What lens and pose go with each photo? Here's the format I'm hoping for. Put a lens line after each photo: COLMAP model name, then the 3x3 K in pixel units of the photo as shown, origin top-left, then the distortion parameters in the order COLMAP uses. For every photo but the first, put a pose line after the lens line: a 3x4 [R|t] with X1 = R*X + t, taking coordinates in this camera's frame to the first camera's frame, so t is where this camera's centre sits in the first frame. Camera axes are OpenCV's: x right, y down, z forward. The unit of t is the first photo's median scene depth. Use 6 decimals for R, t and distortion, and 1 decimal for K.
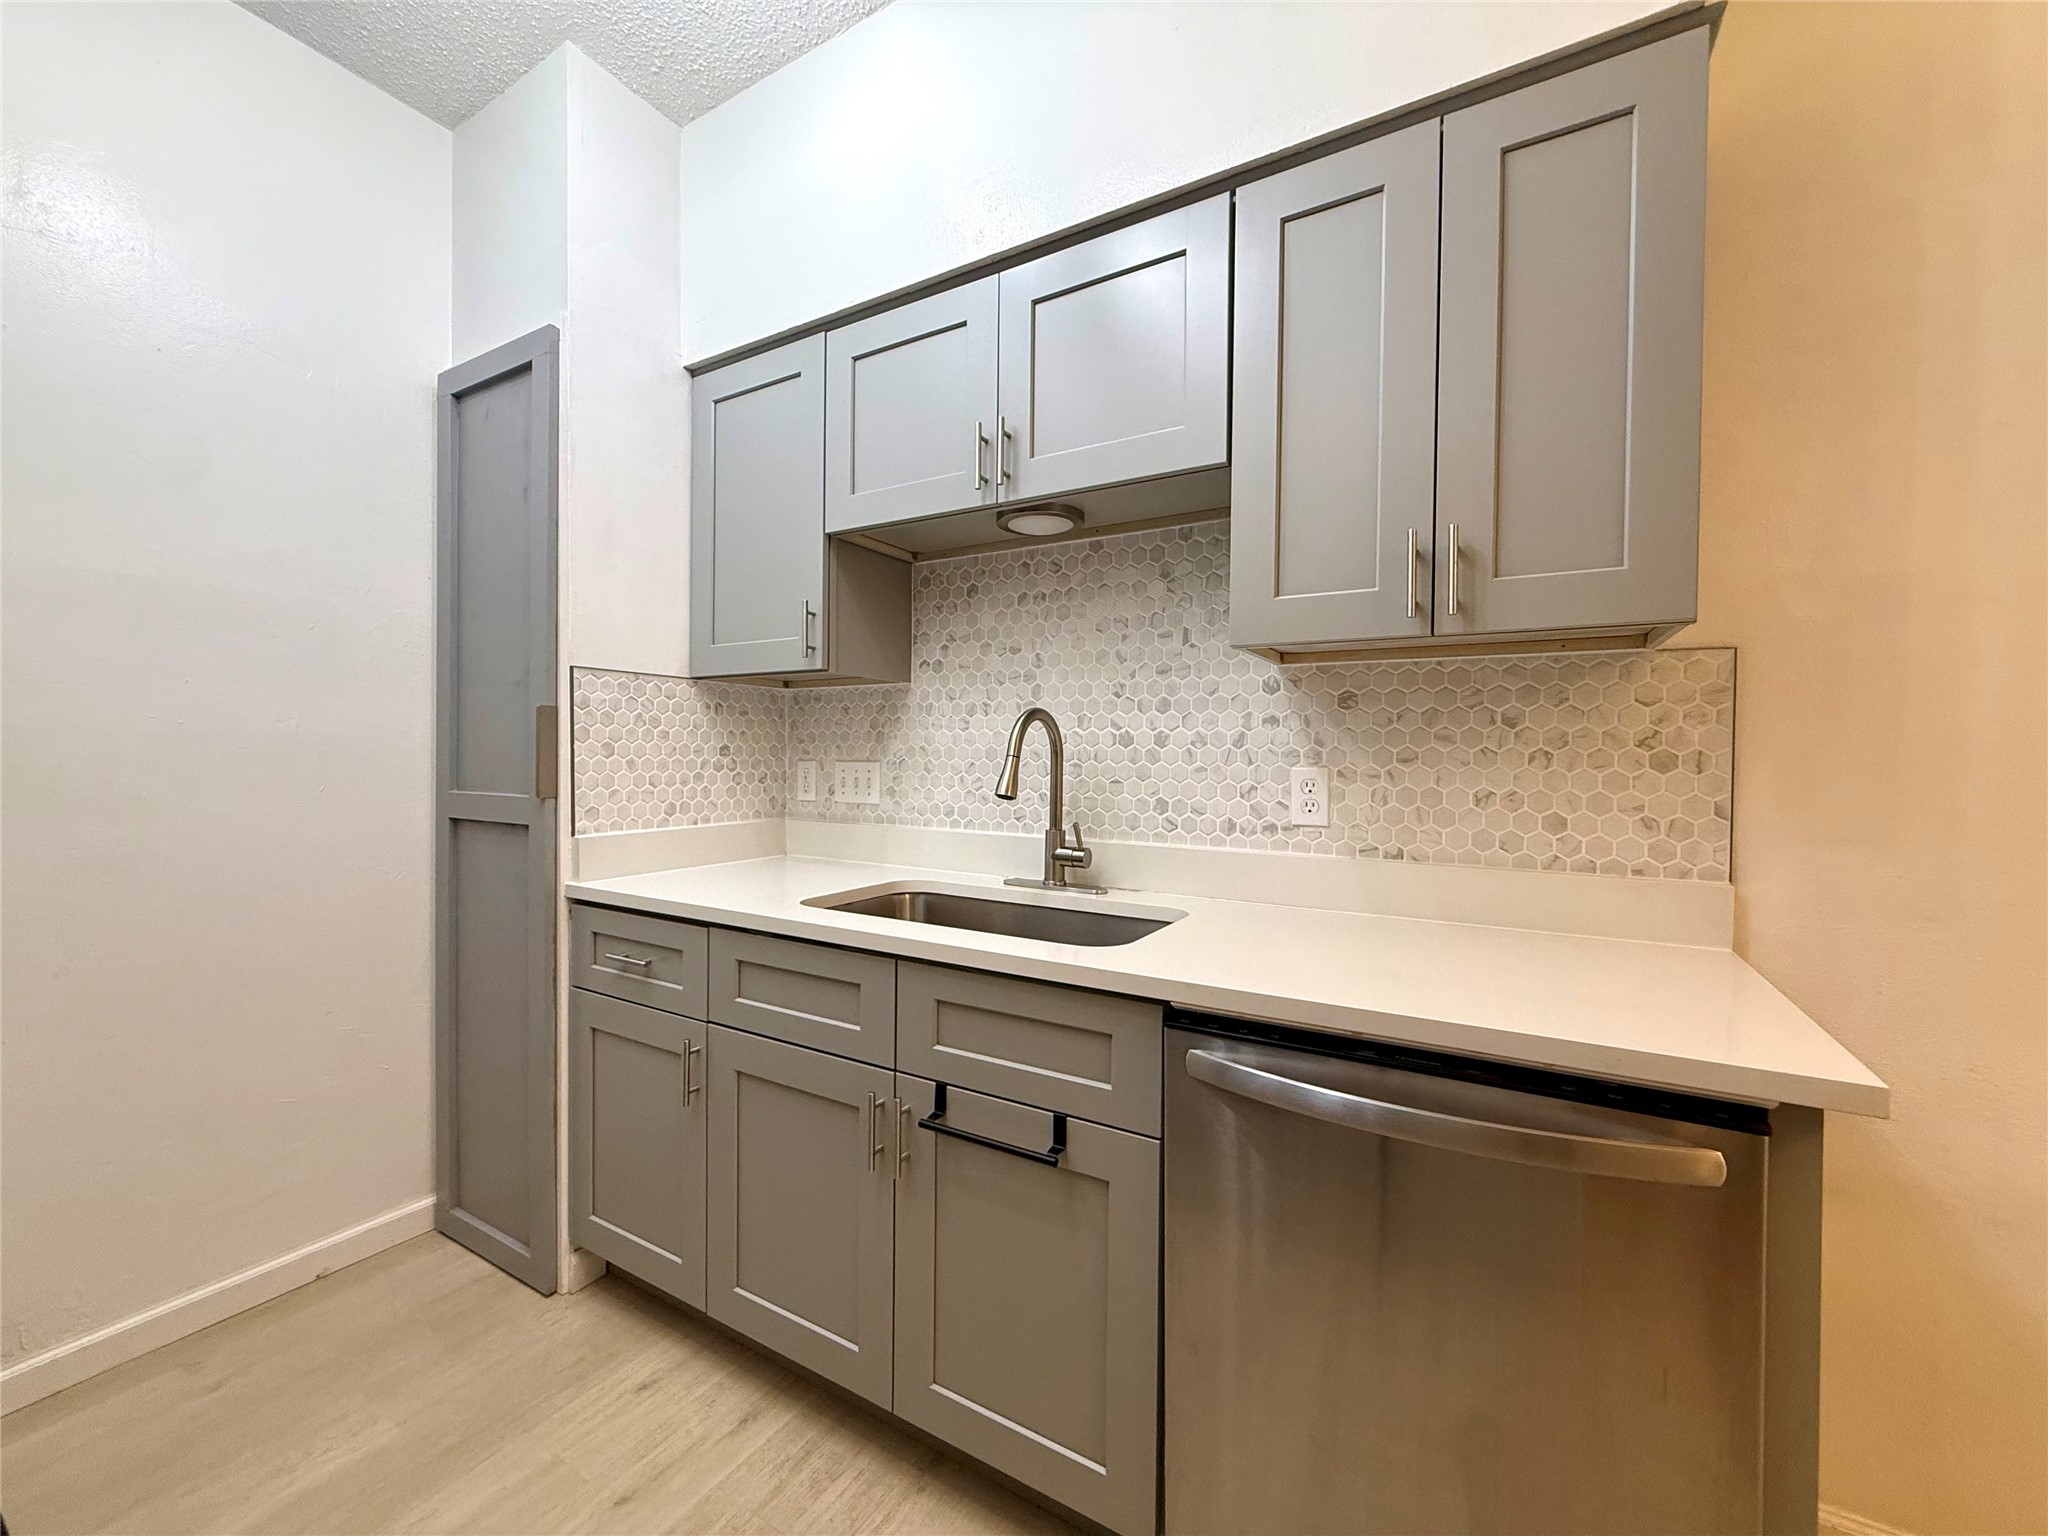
lens RADIAL K [[819.3, 0, 1023.3], [0, 819.3, 765.3], [0, 0, 1]] dist [0.003852, -0.000495]
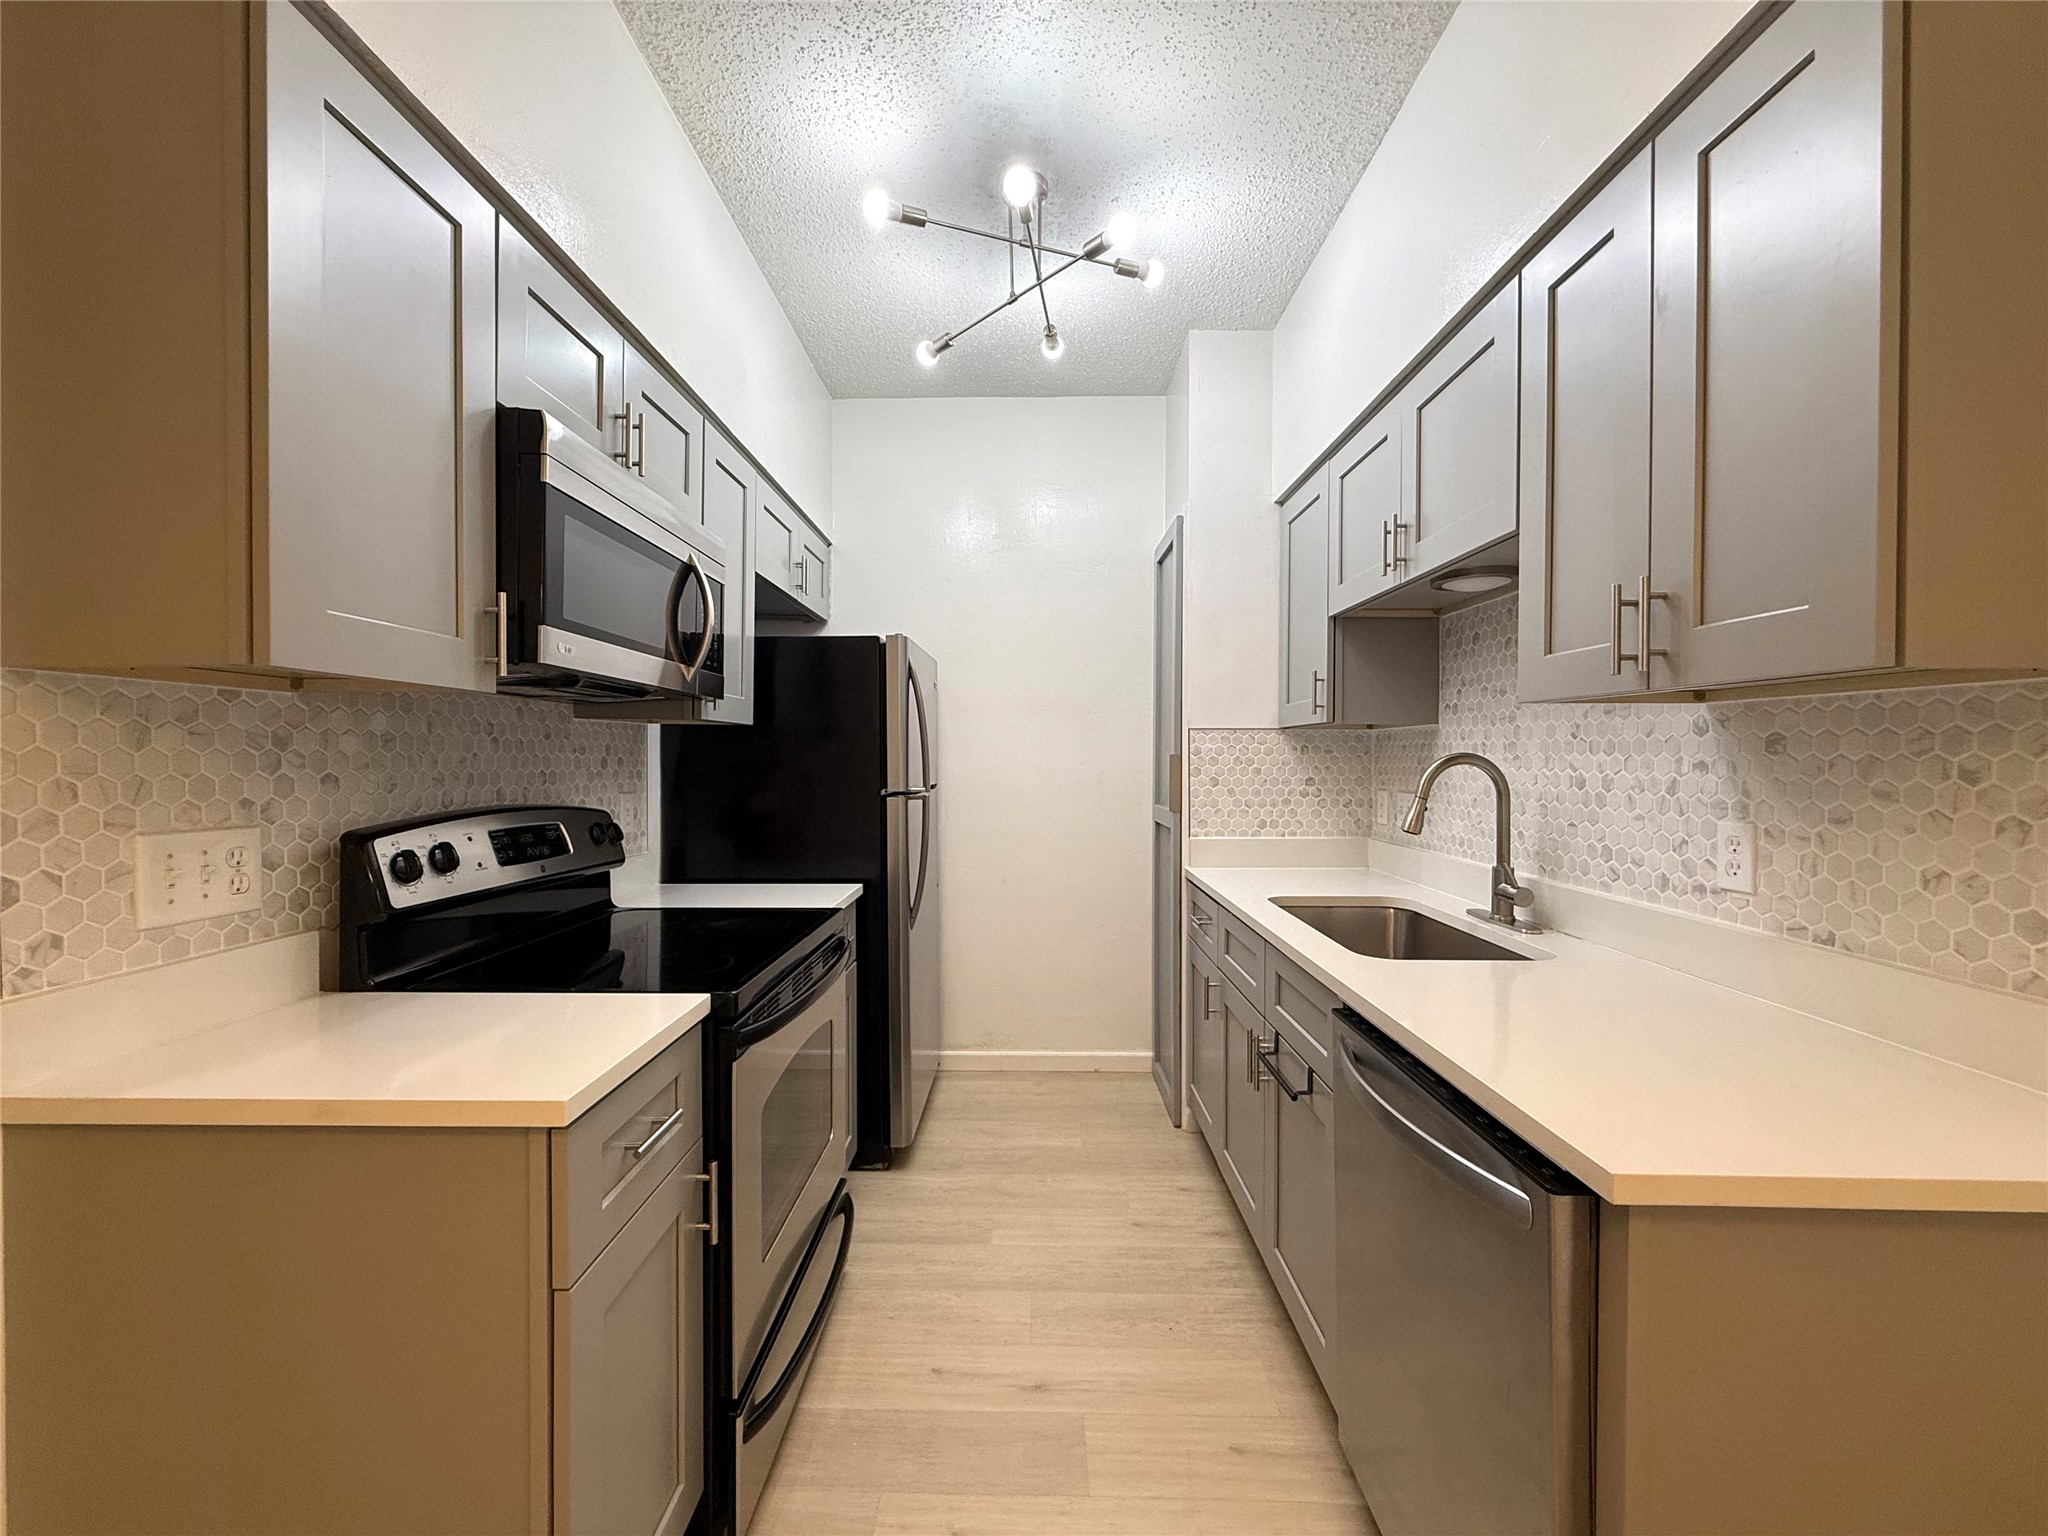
lens RADIAL K [[819.3, 0, 1014.6], [0, 819.3, 764.1], [0, 0, 1]] dist [0.003852, -0.000495]
pose [[0.500607, -0.000752, -0.865675, 0.653367], [-0.007343, 0.999960, -0.005116, -0.044150], [0.865644, 0.008918, 0.500581, -0.068328]]
